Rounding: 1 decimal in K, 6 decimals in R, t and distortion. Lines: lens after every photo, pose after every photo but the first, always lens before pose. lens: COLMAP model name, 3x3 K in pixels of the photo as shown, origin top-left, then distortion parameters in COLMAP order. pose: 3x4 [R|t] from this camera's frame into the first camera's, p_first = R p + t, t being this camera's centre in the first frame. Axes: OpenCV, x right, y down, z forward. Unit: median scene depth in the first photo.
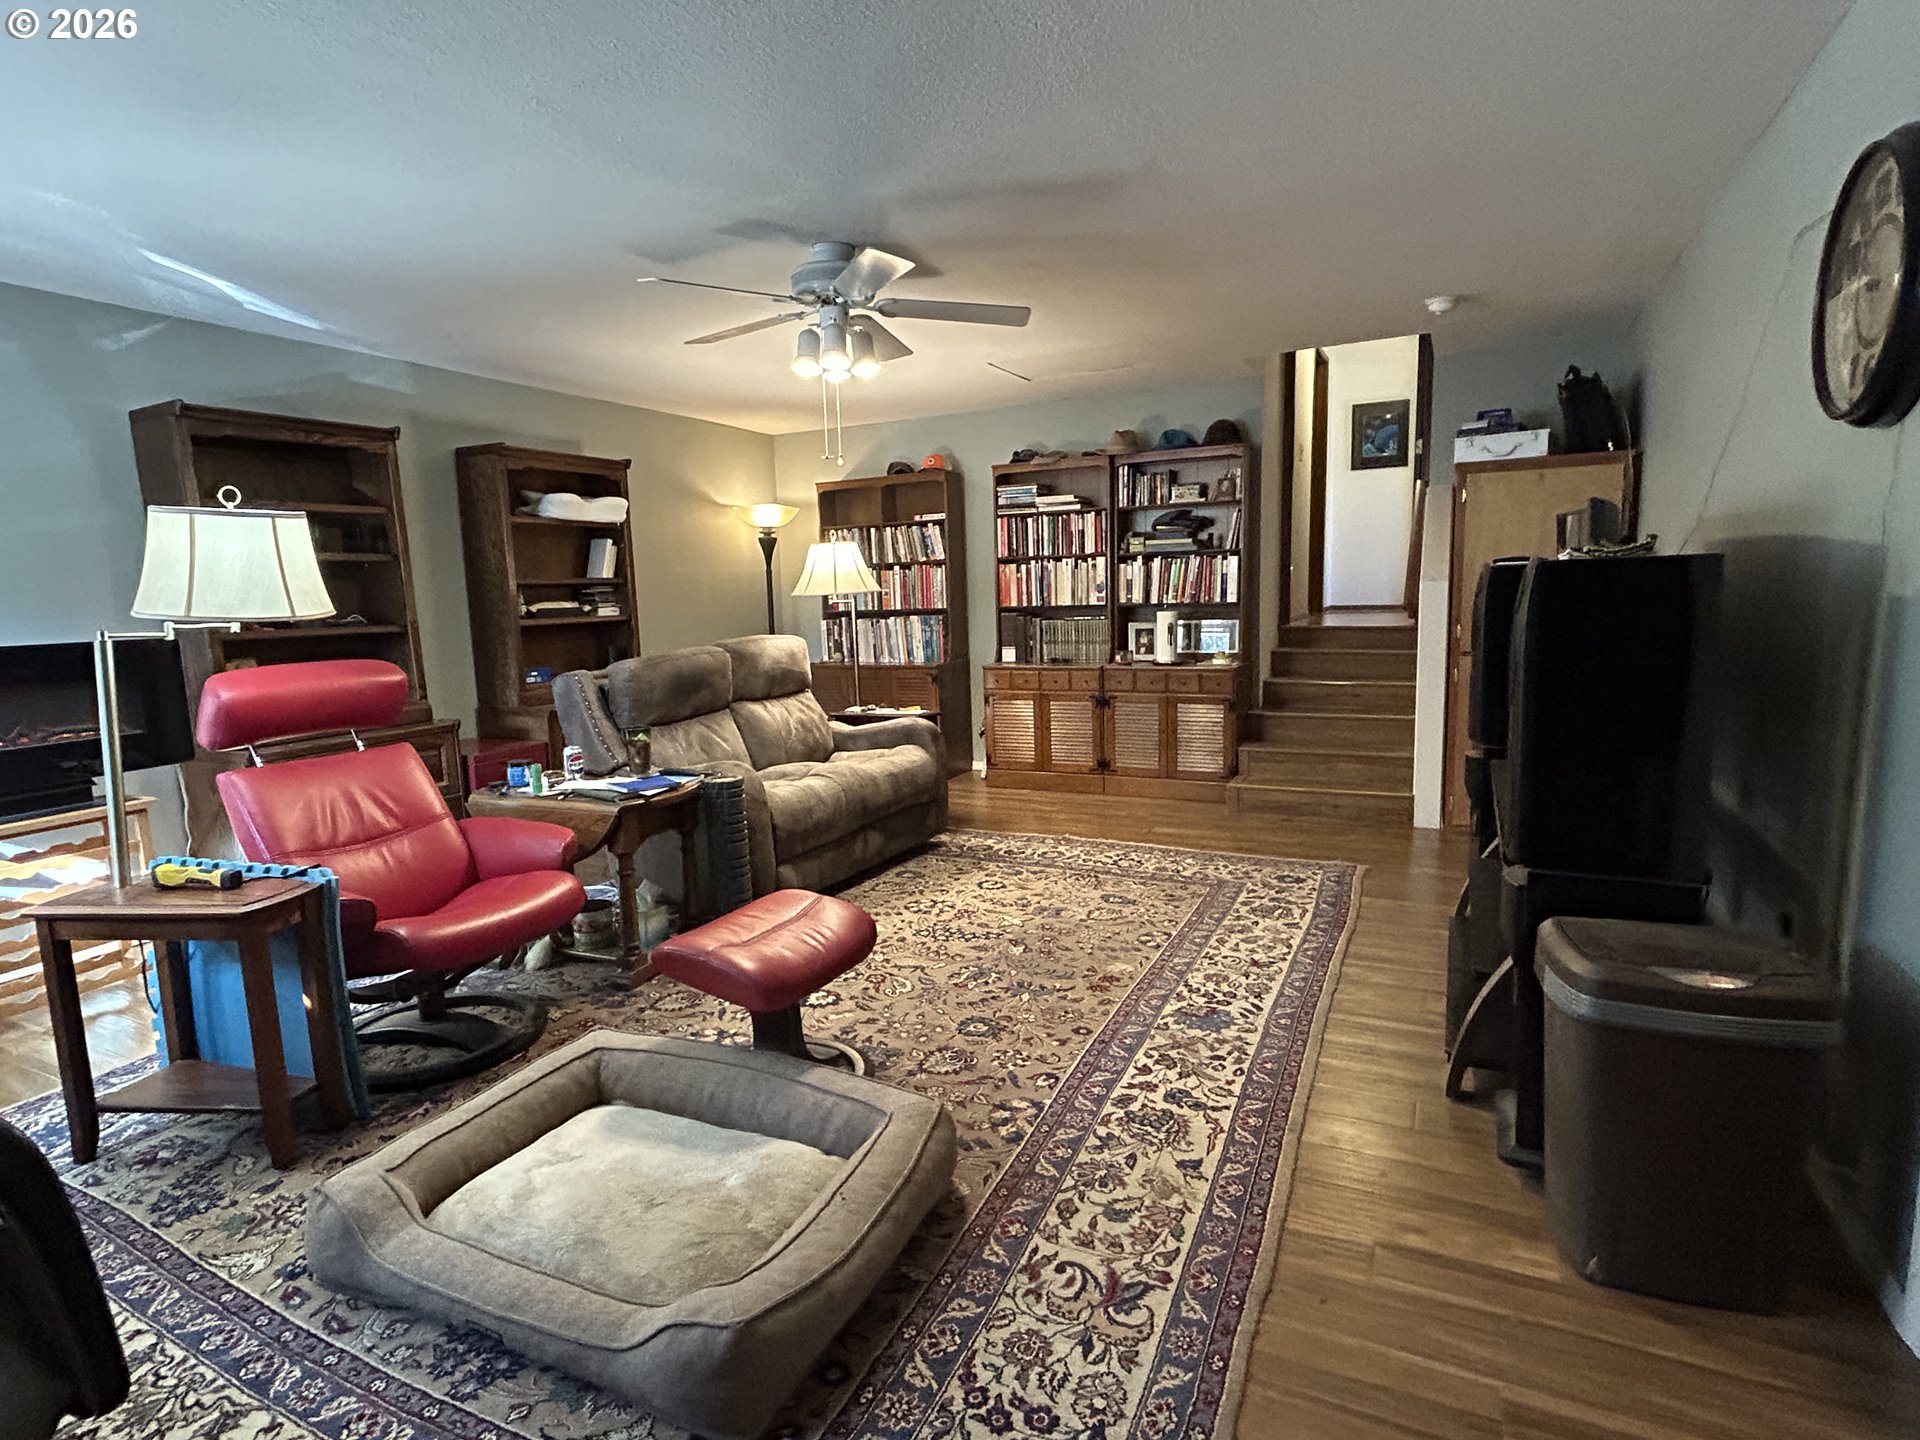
lens RADIAL K [[1003.6, 0, 959.4], [0, 1003.6, 728.3], [0, 0, 1]] dist [0.002107, 0.000150]
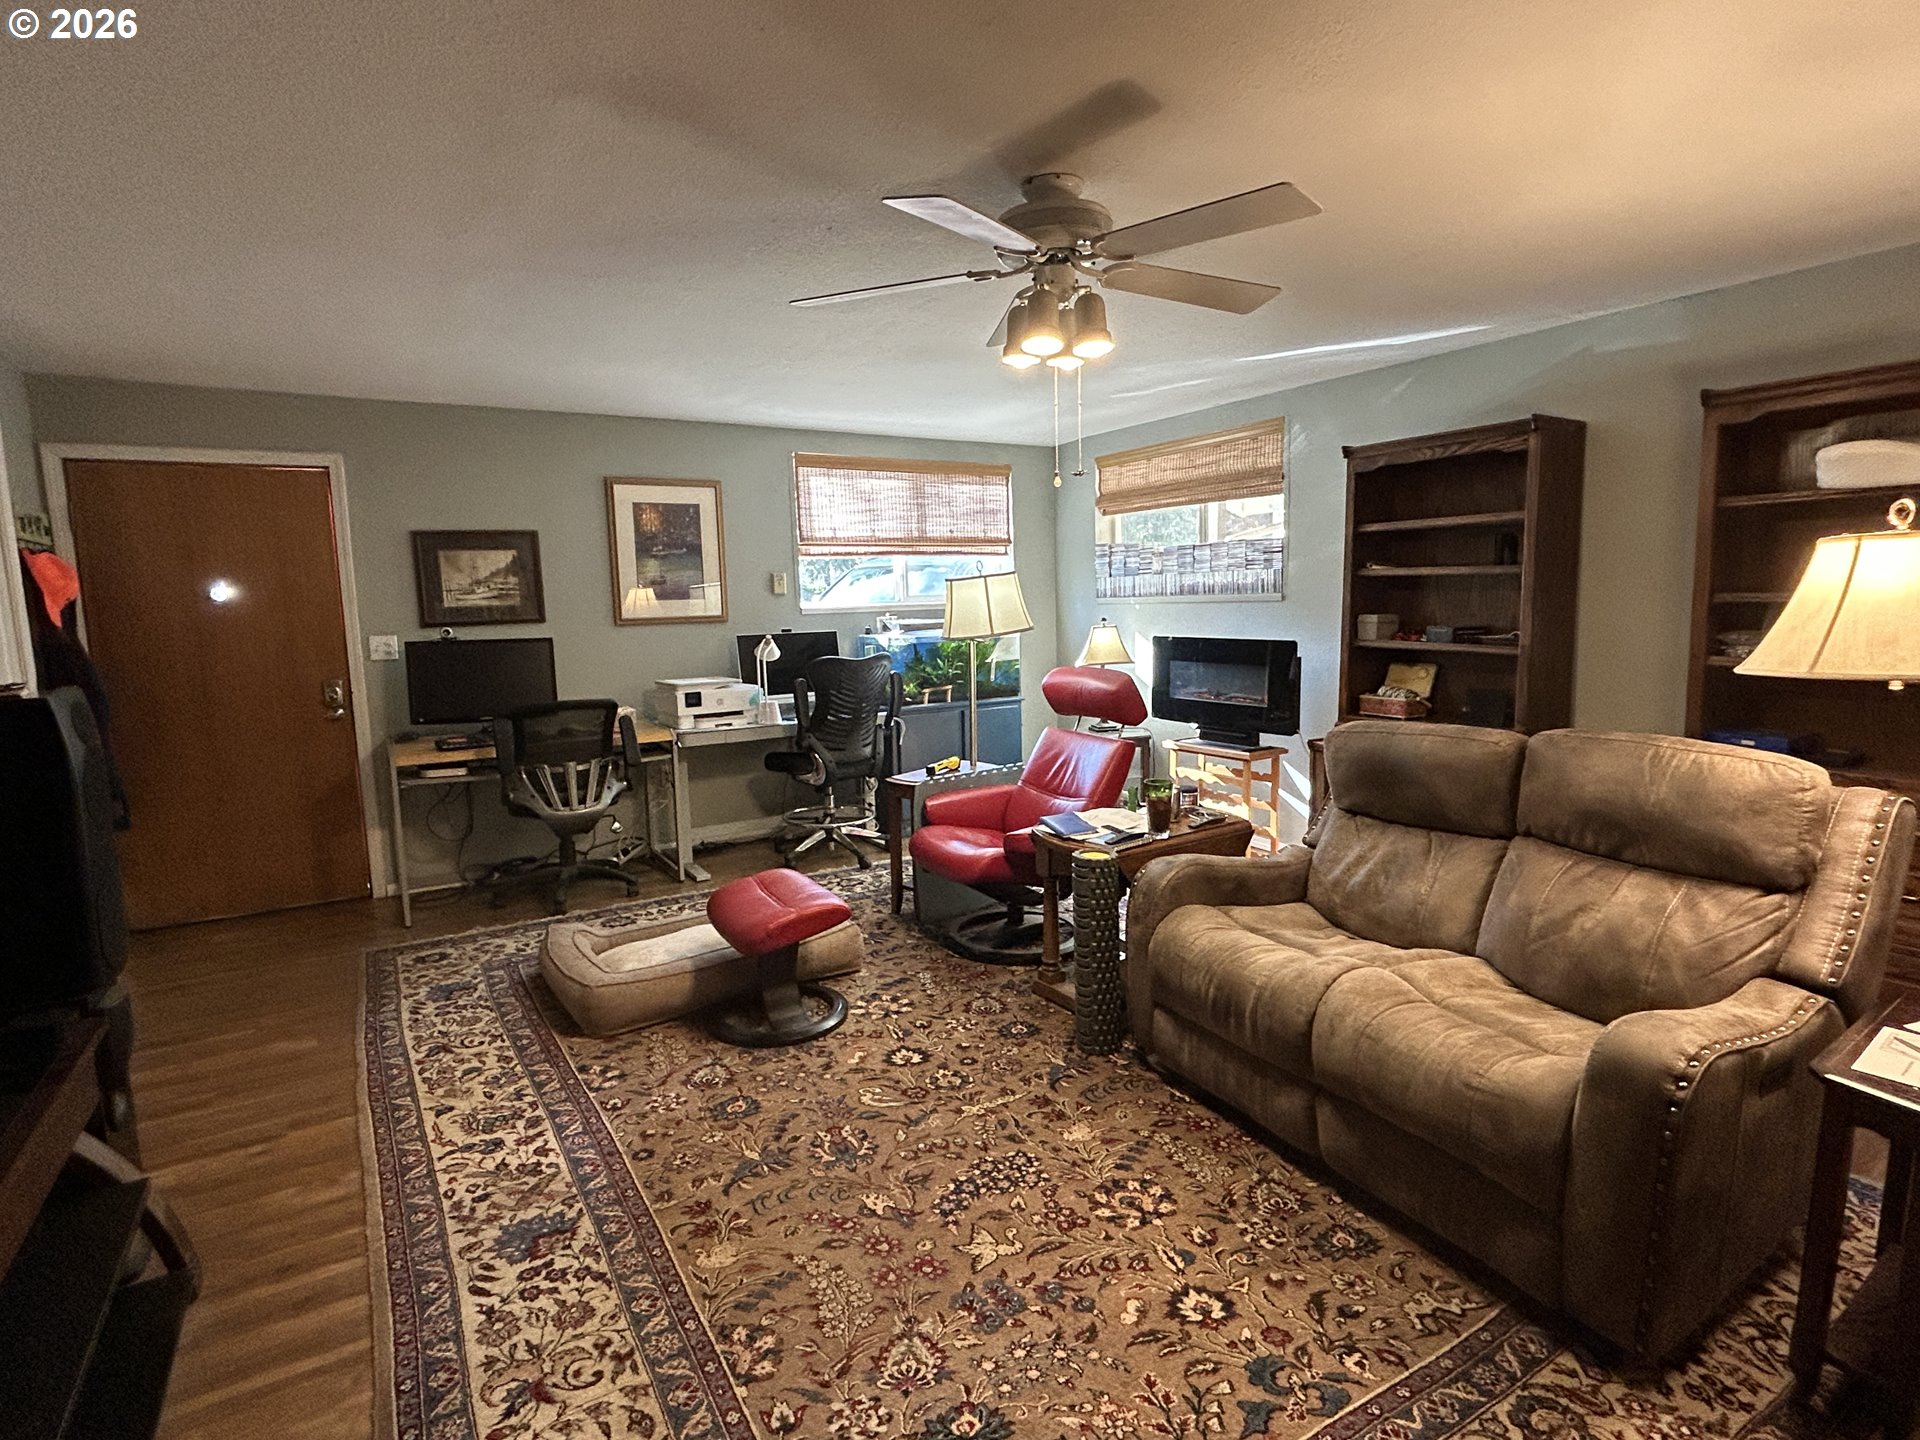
lens RADIAL K [[1003.6, 0, 964.2], [0, 1003.6, 710.9], [0, 0, 1]] dist [0.002107, 0.000150]
pose [[-0.543724, 0.147907, -0.826128, 0.704955], [-0.073679, 0.972135, 0.222541, -0.342991], [0.836023, 0.181869, -0.517676, 1.746485]]
